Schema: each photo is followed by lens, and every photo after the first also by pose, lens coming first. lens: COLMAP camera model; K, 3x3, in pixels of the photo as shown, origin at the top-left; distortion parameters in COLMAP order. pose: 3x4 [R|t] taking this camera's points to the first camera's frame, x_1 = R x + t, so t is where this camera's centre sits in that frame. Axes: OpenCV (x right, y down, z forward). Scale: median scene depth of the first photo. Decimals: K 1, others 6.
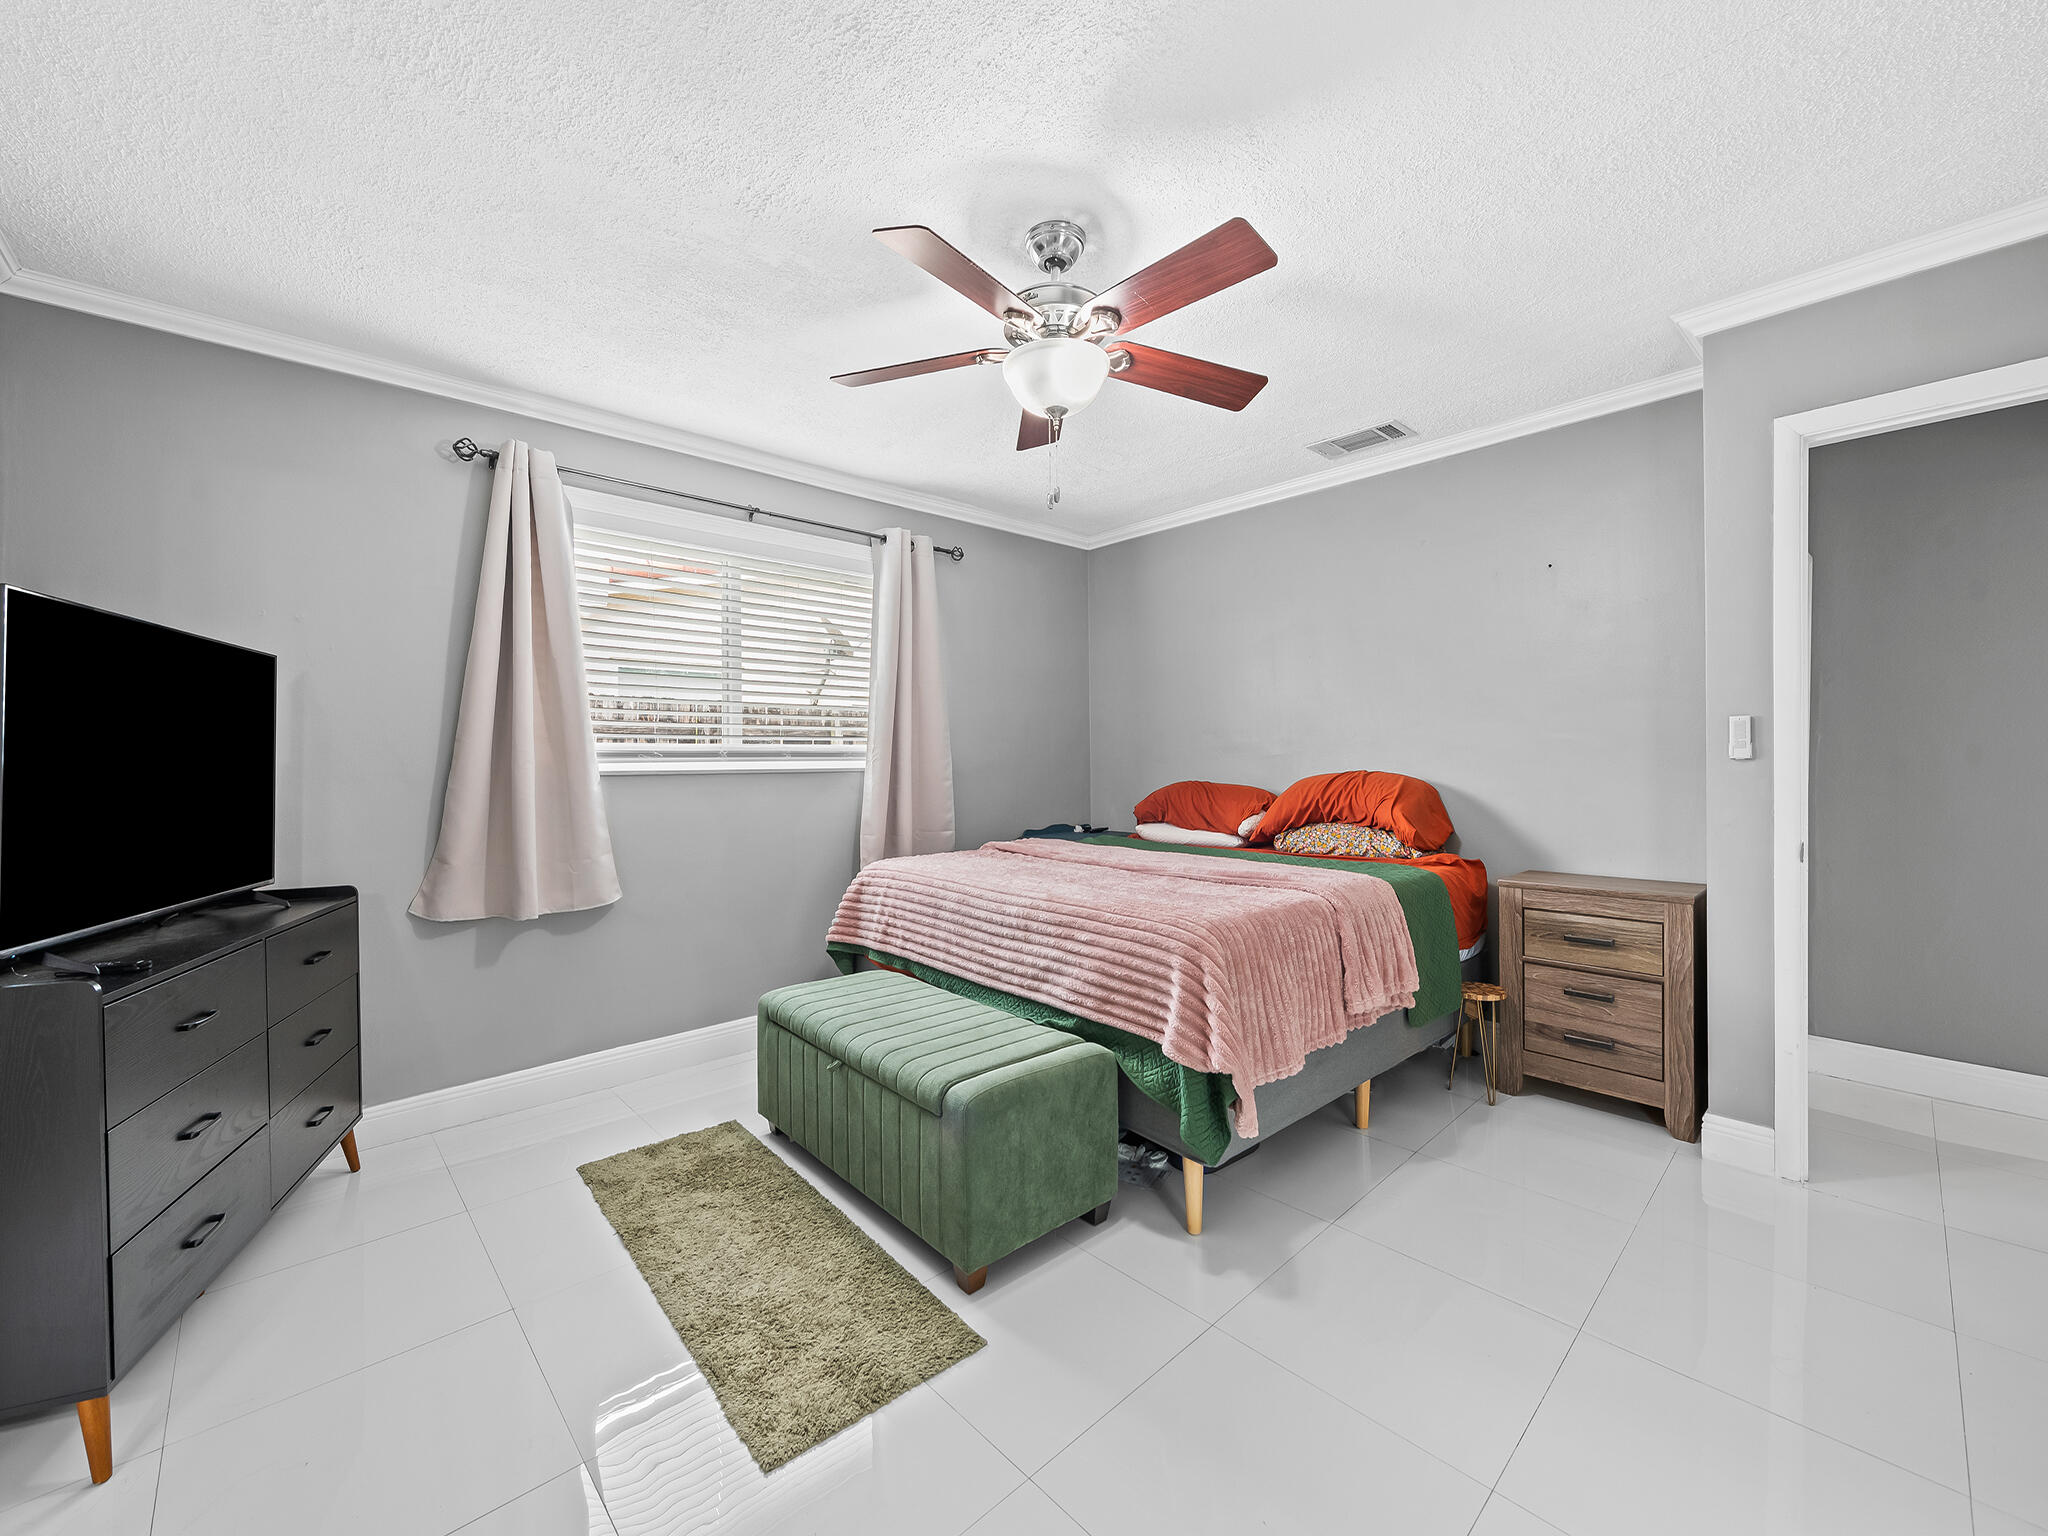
lens RADIAL K [[816.1, 0, 1024.0], [0, 816.1, 768.0], [0, 0, 1]] dist [-0.002200, -0.000385]
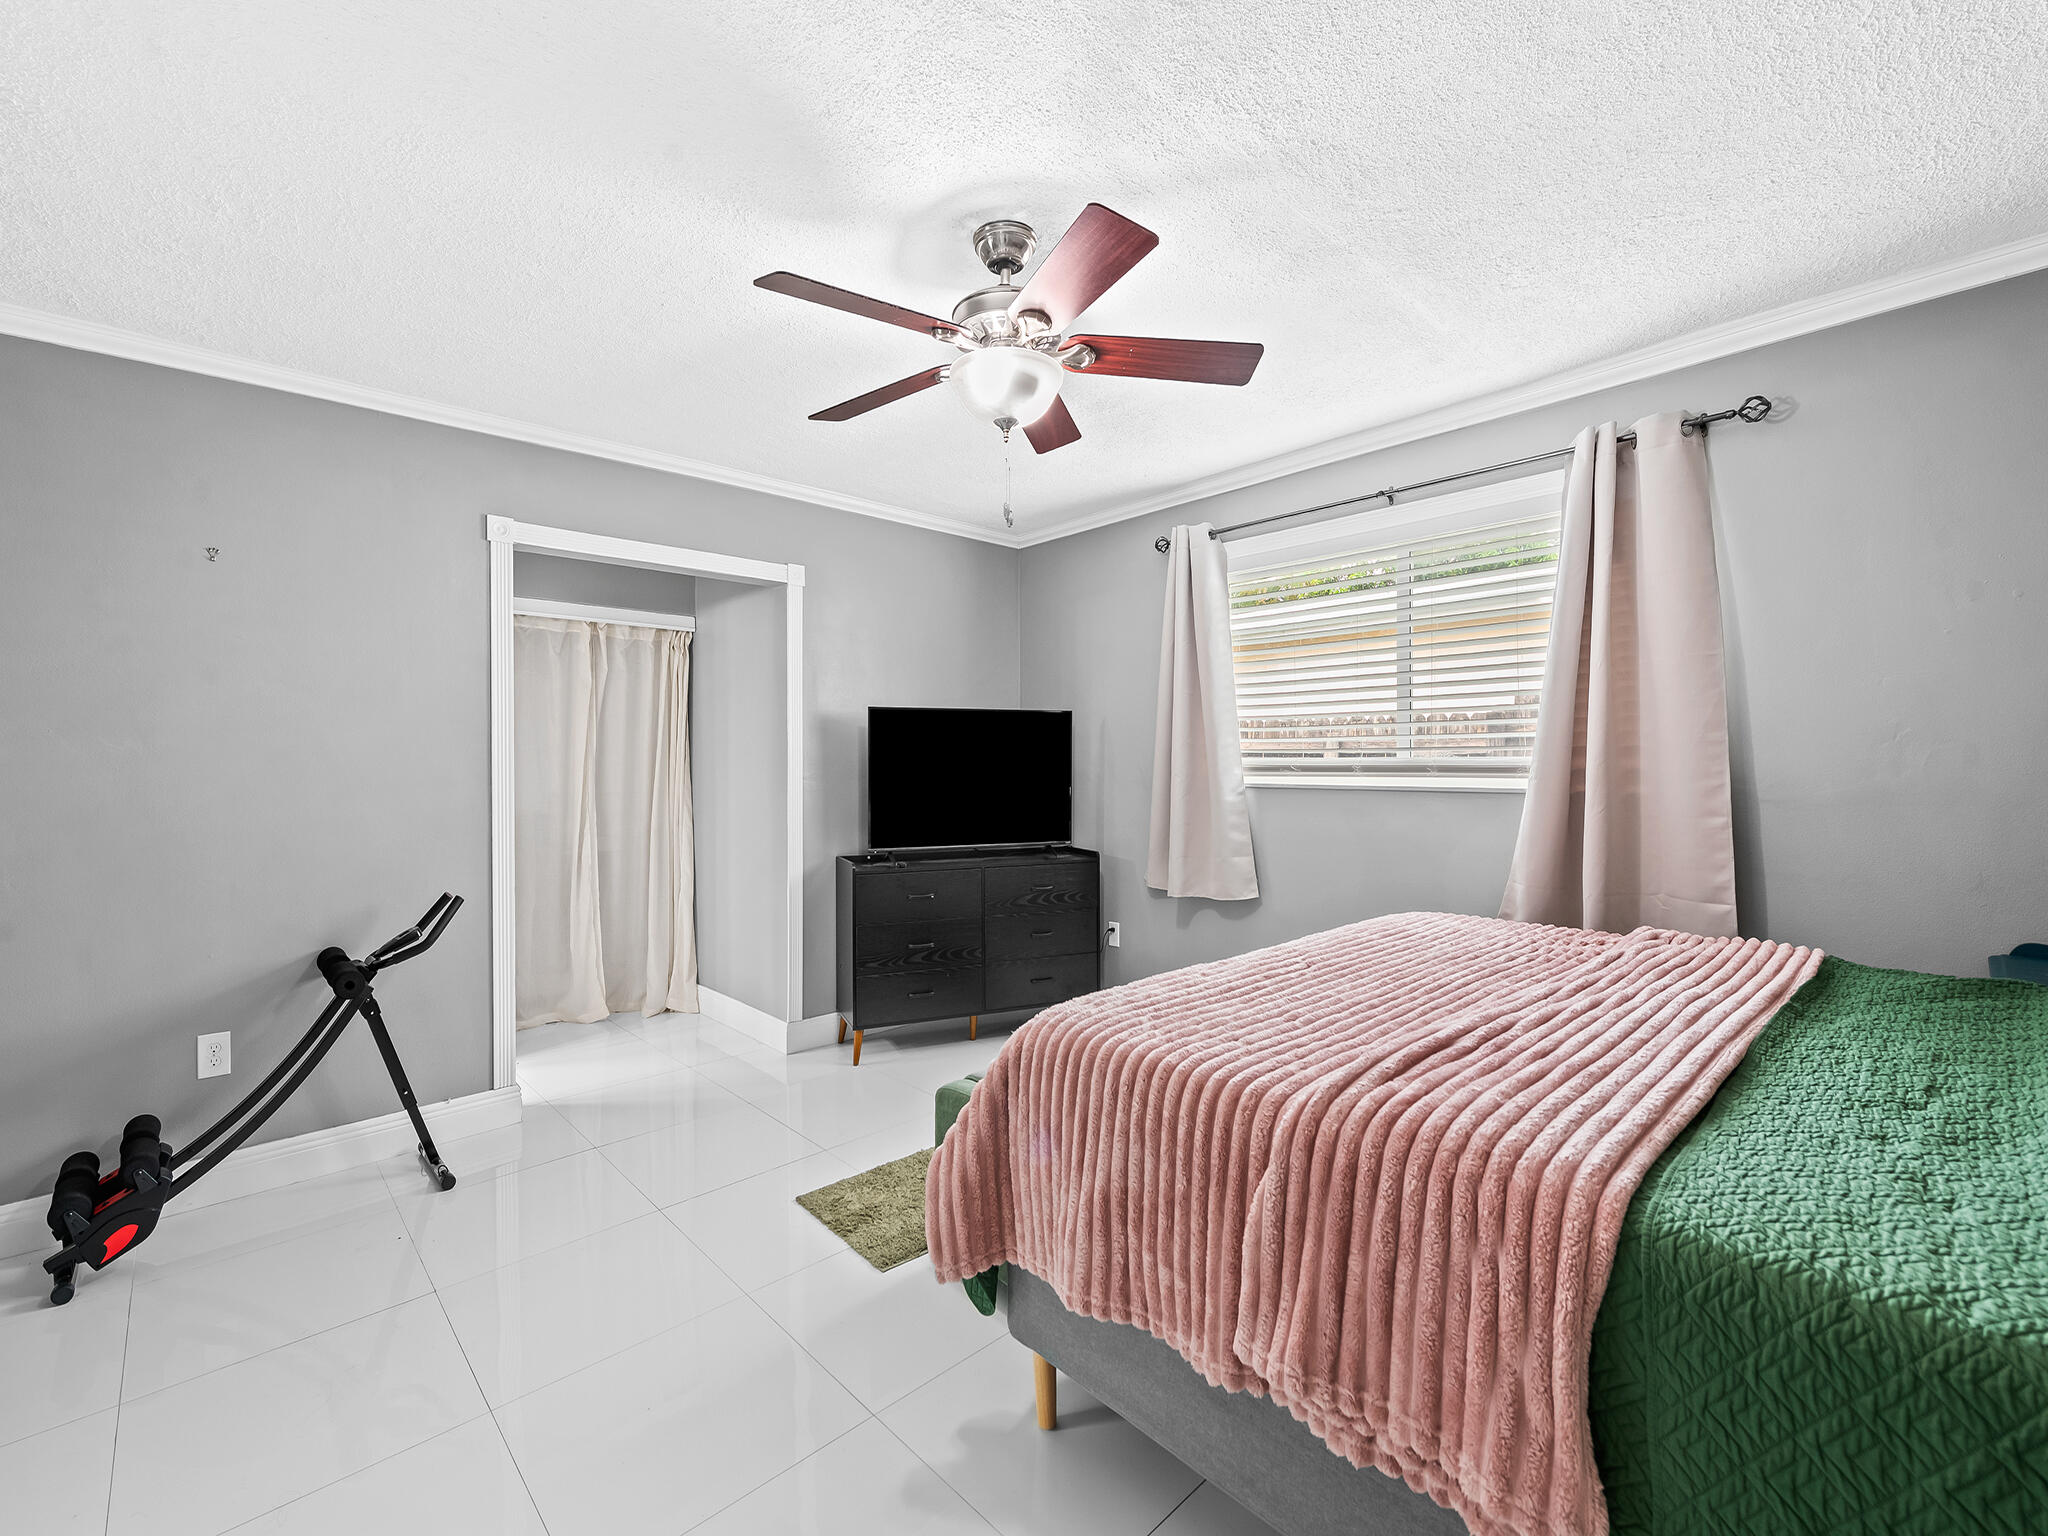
lens RADIAL K [[877.4, 0, 1017.8], [0, 877.4, 760.4], [0, 0, 1]] dist [0.009090, -0.000091]
pose [[0.007925, -0.003415, -0.999963, 0.716321], [-0.013513, 0.999902, -0.003522, -0.019865], [0.999877, 0.013541, 0.007878, 0.680366]]
